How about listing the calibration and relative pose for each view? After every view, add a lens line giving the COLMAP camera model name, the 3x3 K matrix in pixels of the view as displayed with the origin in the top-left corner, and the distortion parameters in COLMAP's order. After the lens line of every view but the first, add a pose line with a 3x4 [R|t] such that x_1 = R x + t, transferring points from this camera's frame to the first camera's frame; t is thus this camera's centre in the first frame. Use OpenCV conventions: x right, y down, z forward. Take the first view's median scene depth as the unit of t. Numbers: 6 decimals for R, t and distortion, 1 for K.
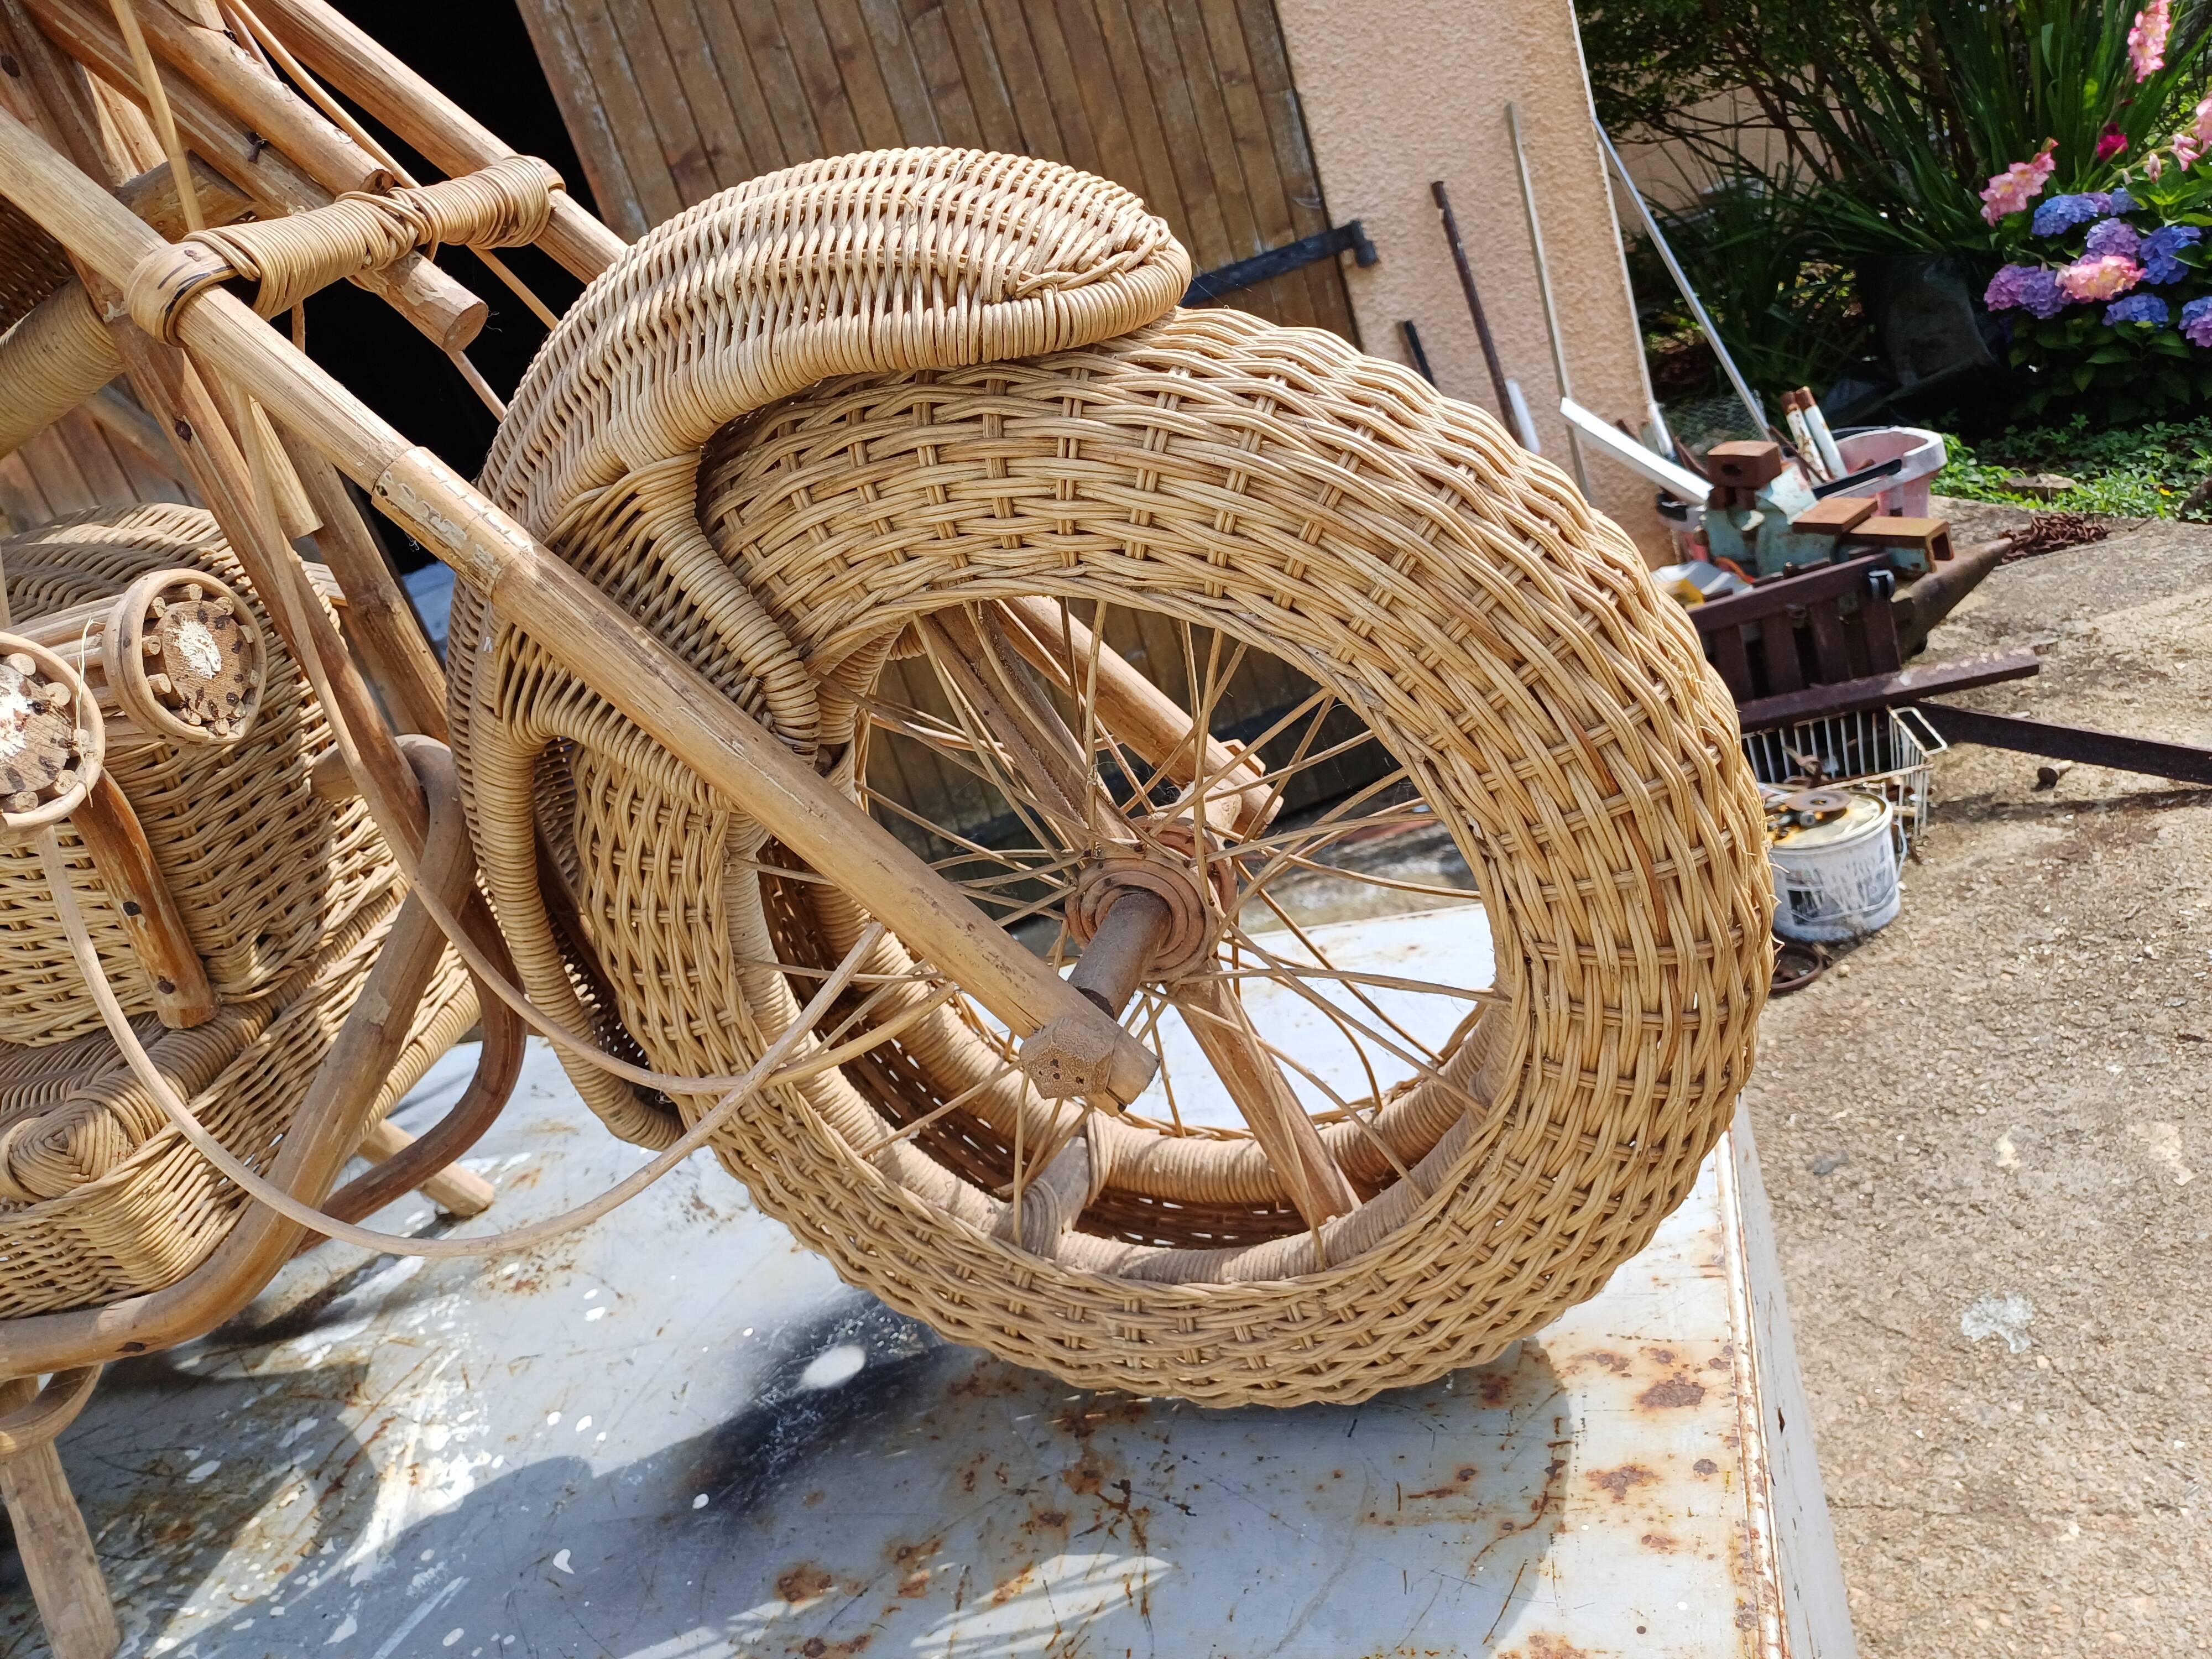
lens RADIAL K [[1657.7, 0, 1126.6], [0, 1657.7, 801.4], [0, 0, 1]] dist [0.052085, -0.055351]
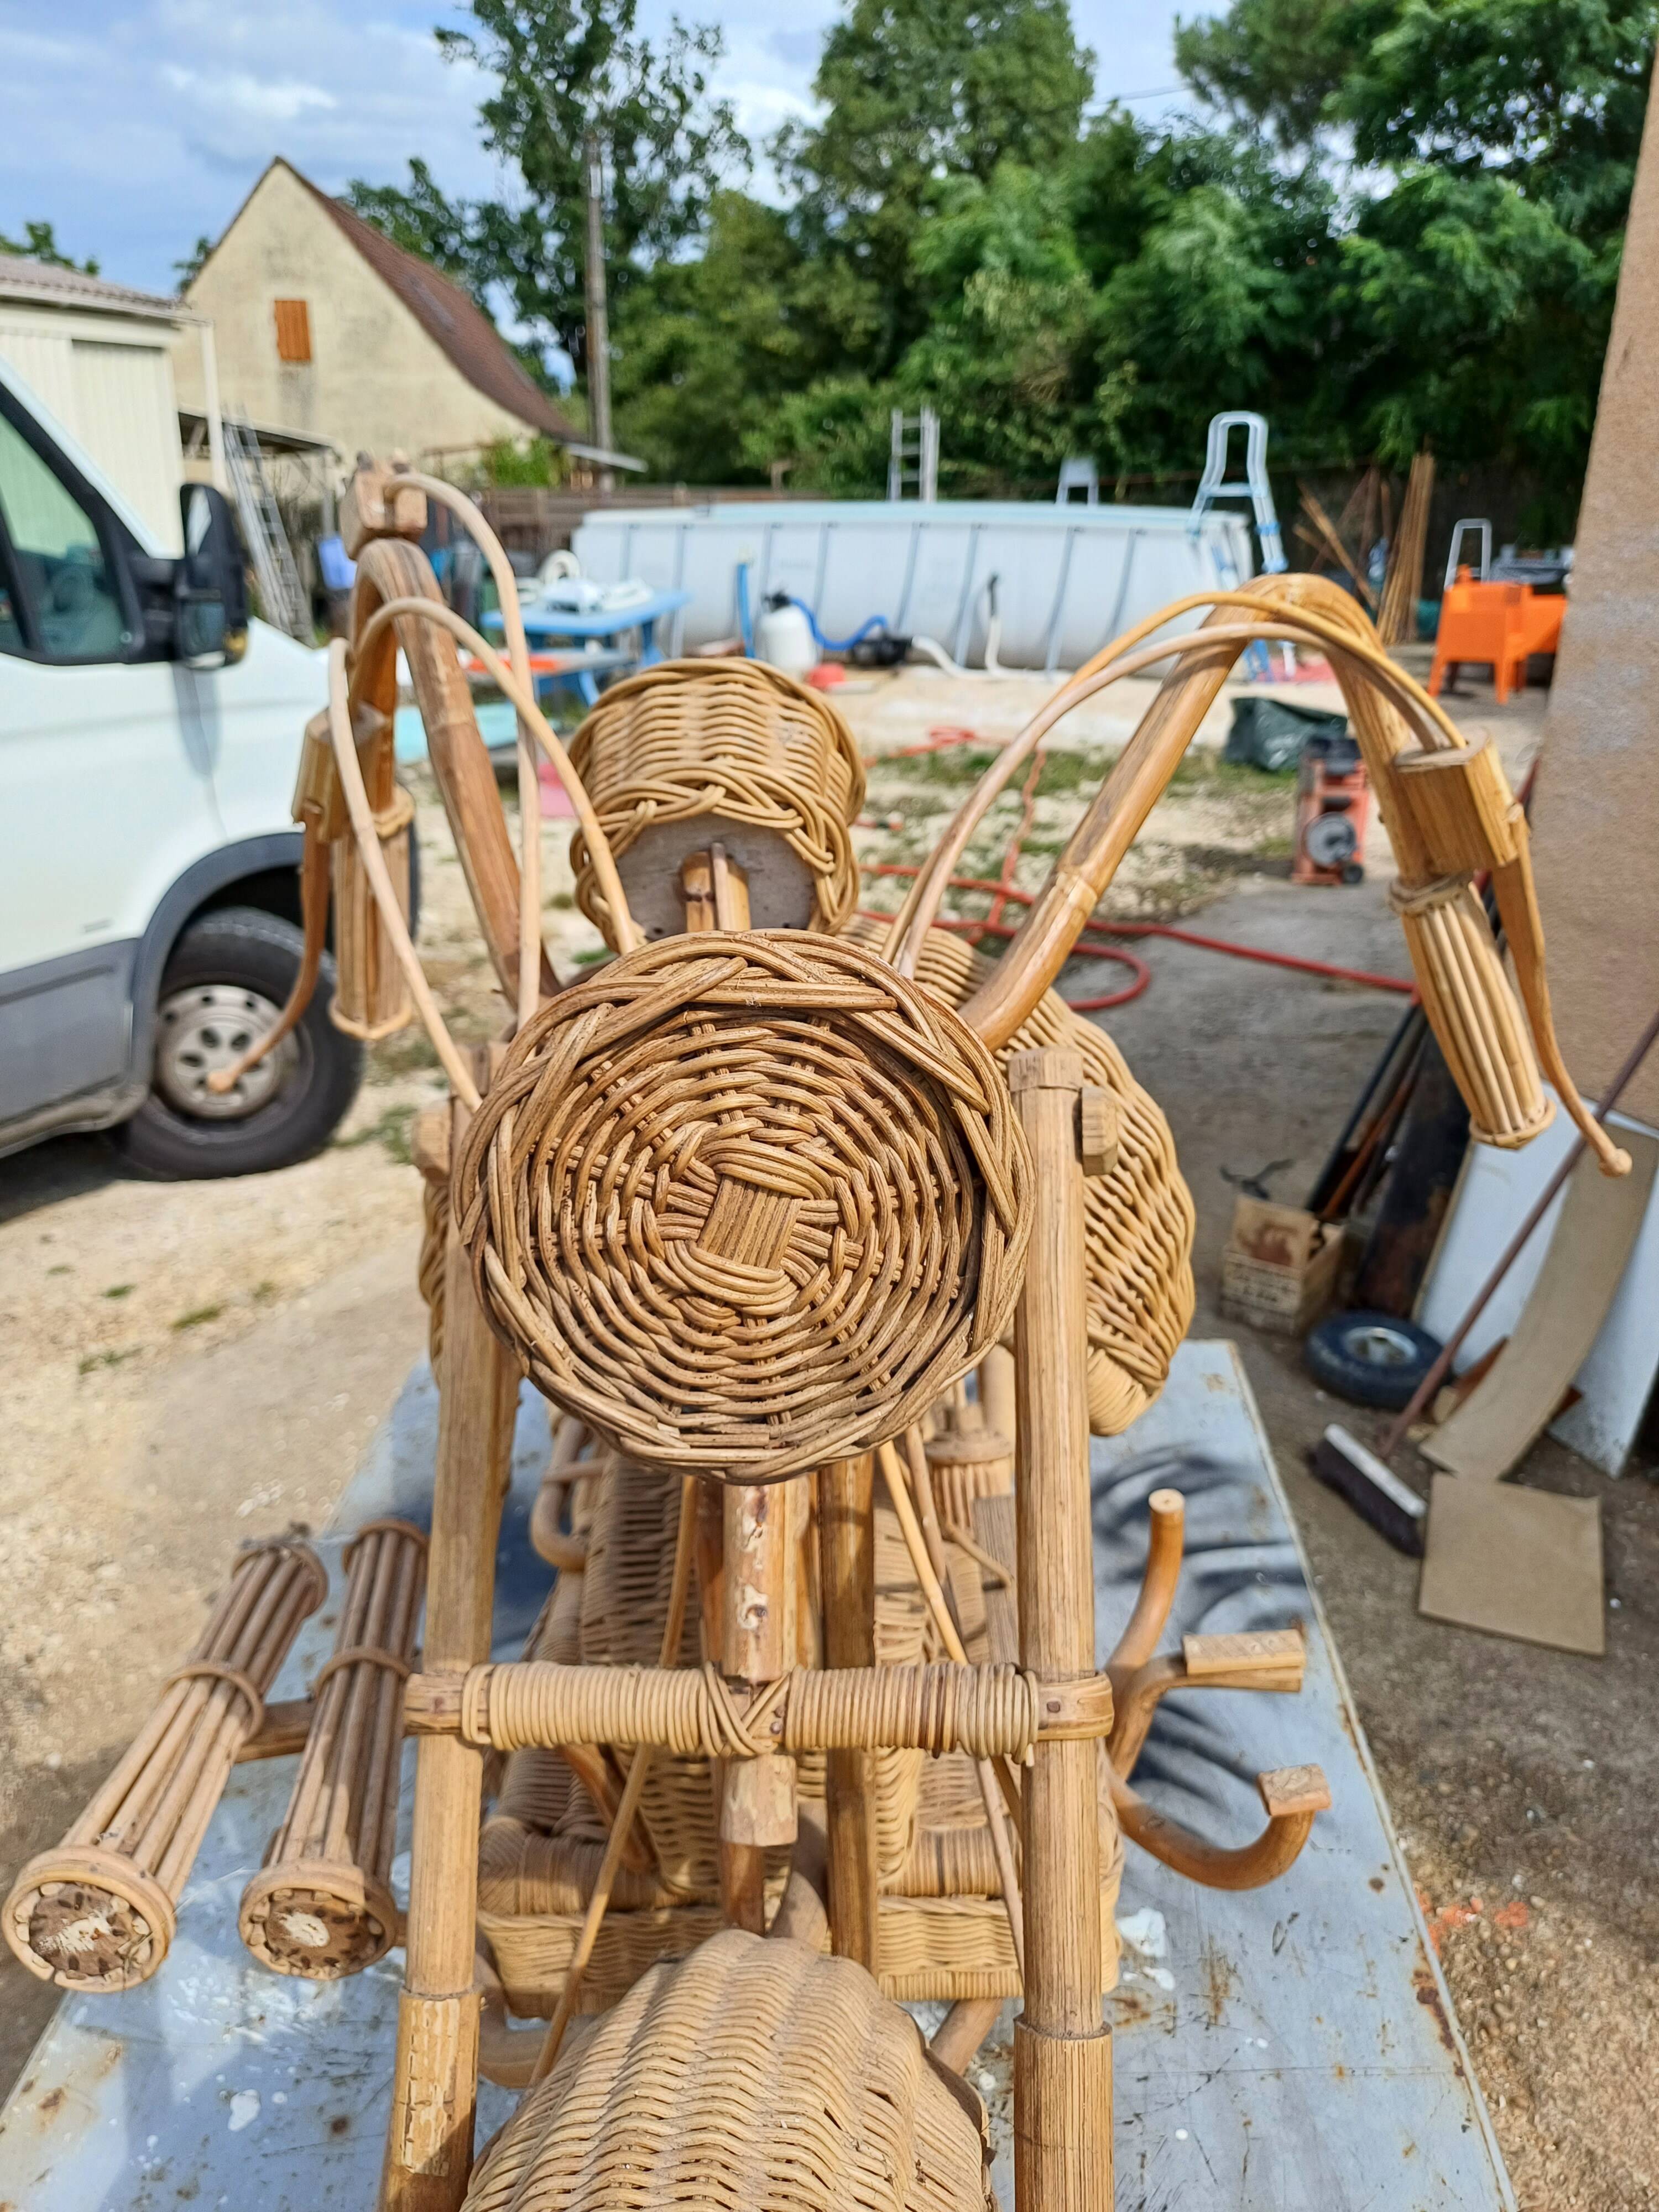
lens RADIAL K [[1657.7, 0, 783.6], [0, 1657.7, 1118.2], [0, 0, 1]] dist [0.052085, -0.055351]
pose [[0.190961, 0.623471, -0.758167, 0.023594], [-0.386701, 0.757702, 0.525690, -0.854273], [0.902218, 0.192798, 0.385788, 0.510601]]
